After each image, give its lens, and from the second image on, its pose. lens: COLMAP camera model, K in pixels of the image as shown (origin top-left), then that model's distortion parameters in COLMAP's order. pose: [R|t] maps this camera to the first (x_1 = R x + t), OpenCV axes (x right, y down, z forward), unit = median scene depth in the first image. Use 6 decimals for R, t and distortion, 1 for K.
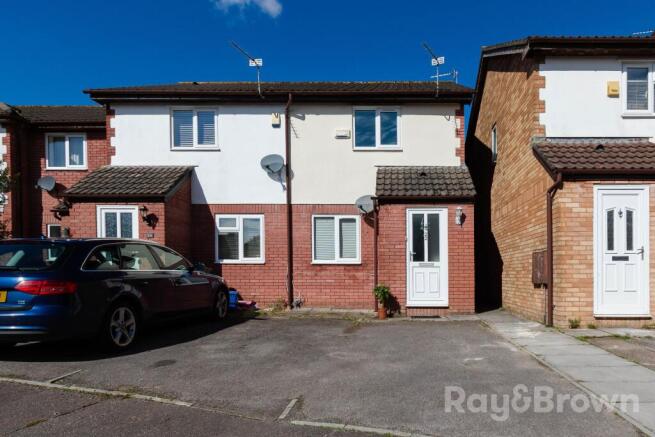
lens RADIAL K [[407.9, 0, 327.0], [0, 407.9, 258.1], [0, 0, 1]] dist [0.004290, 0.001074]
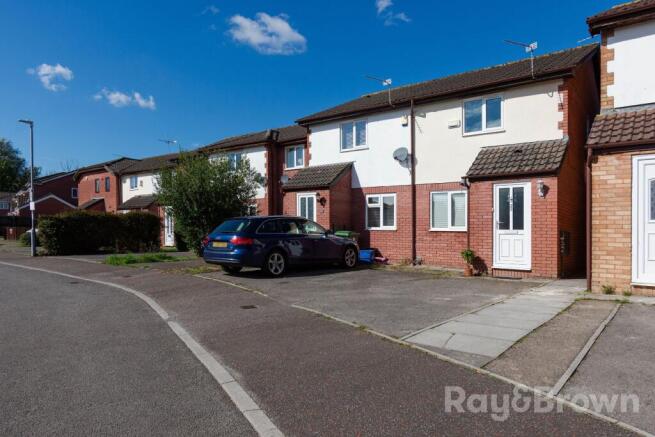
lens RADIAL K [[428.9, 0, 327.7], [0, 428.9, 221.4], [0, 0, 1]] dist [0.000935, 0.003209]
pose [[0.787260, -0.005280, -0.616599, 0.569887], [0.001436, 0.999976, -0.006729, -0.007415], [0.616620, 0.004412, 0.787249, -0.252712]]
